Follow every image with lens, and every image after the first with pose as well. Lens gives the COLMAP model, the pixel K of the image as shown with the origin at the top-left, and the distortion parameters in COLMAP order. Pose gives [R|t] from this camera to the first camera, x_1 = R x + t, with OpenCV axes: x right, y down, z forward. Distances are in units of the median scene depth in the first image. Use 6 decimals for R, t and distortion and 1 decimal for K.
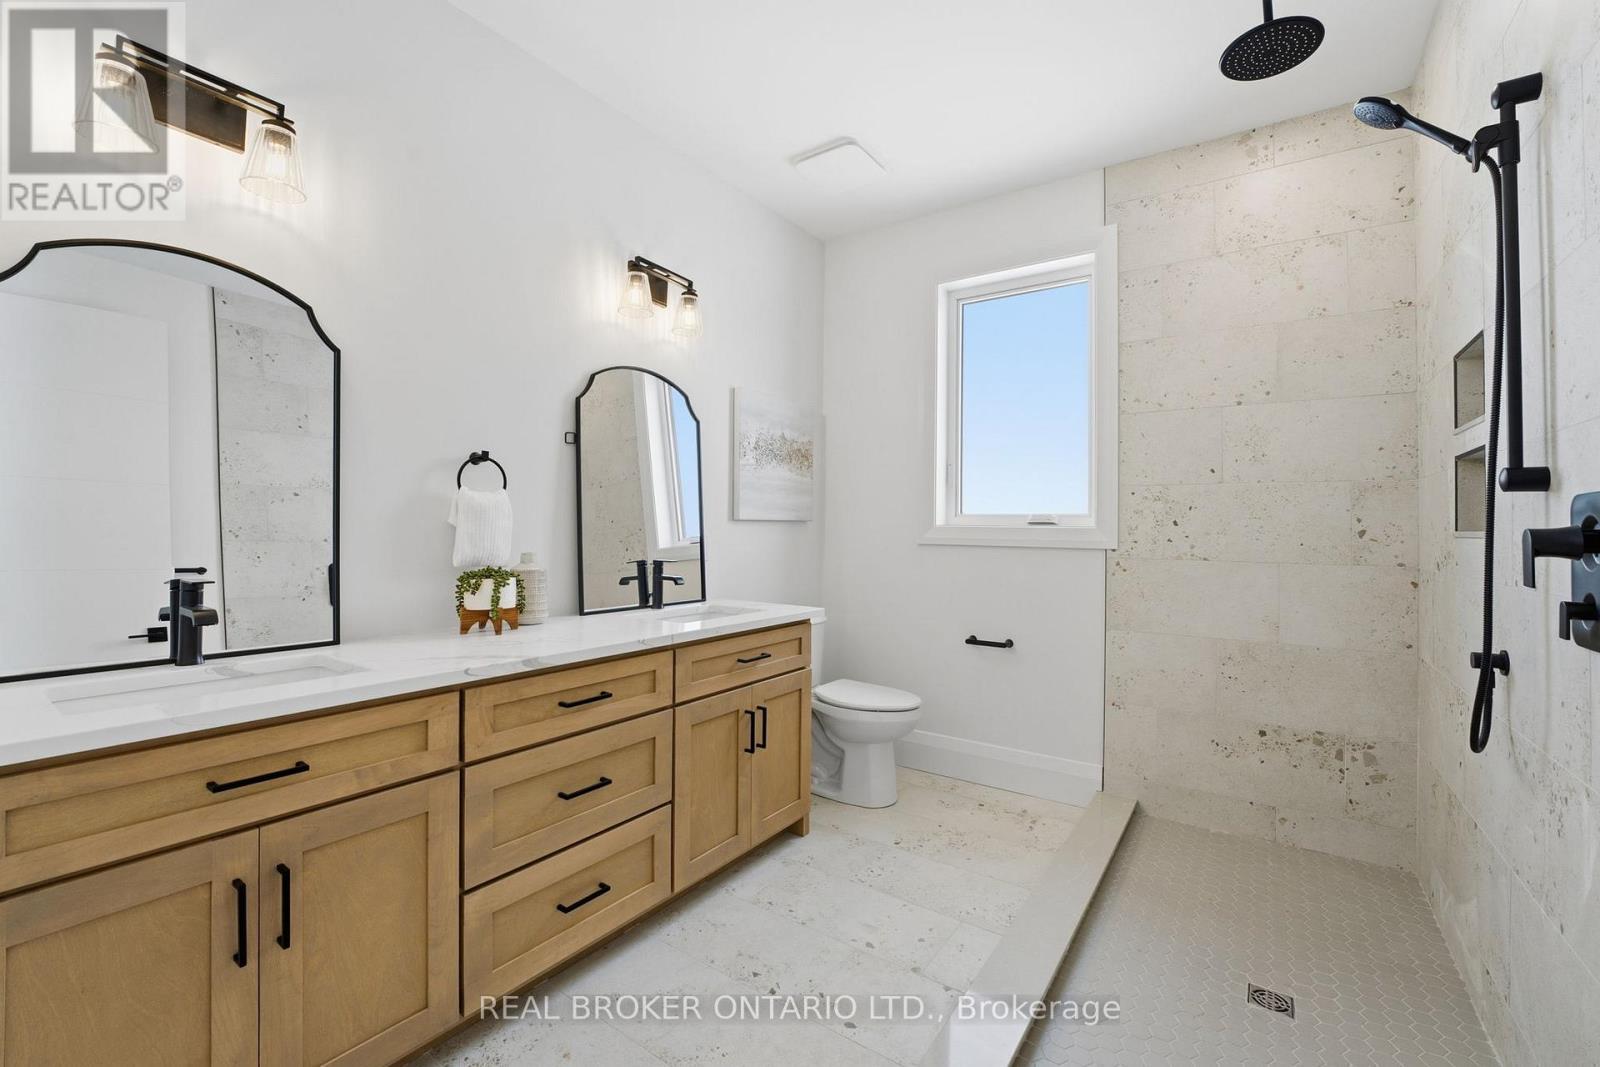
lens RADIAL K [[669.6, 0, 804.3], [0, 669.6, 527.3], [0, 0, 1]] dist [-0.020013, -0.000133]
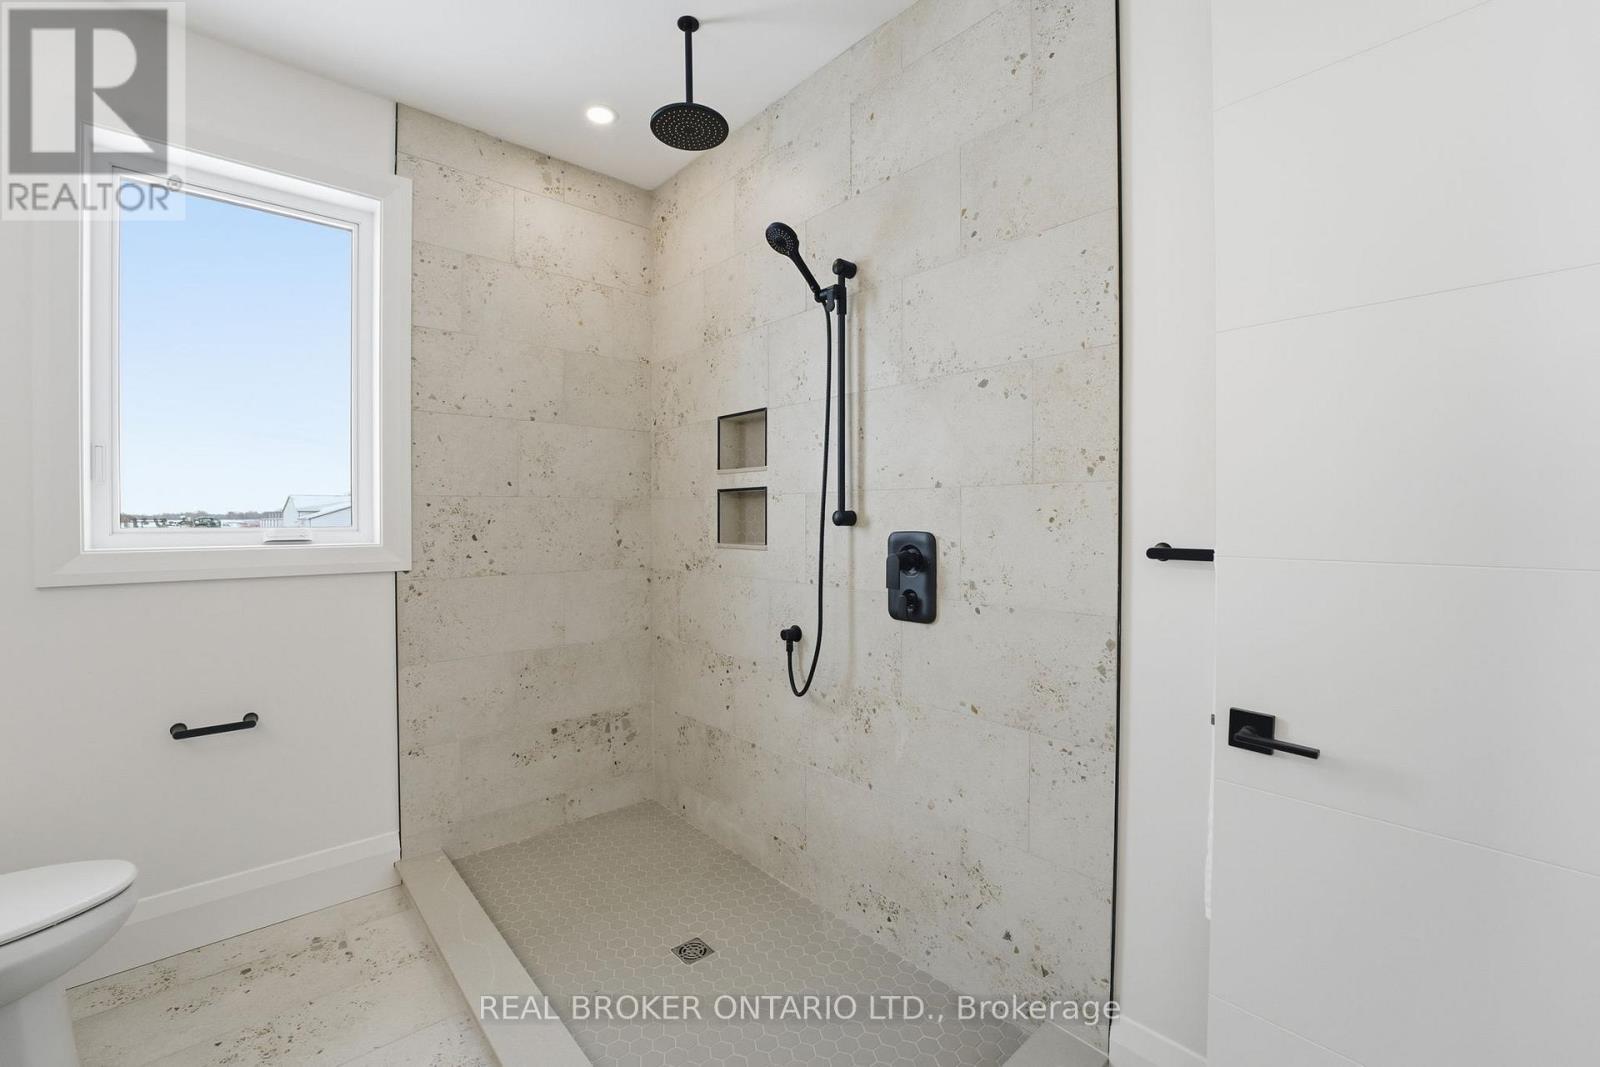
lens RADIAL K [[669.6, 0, 802.7], [0, 669.6, 531.7], [0, 0, 1]] dist [-0.020013, -0.000133]
pose [[0.239760, -0.035659, 0.970177, -0.249513], [0.002809, 0.999346, 0.036037, -0.049748], [-0.970828, -0.005916, 0.239703, 0.350863]]
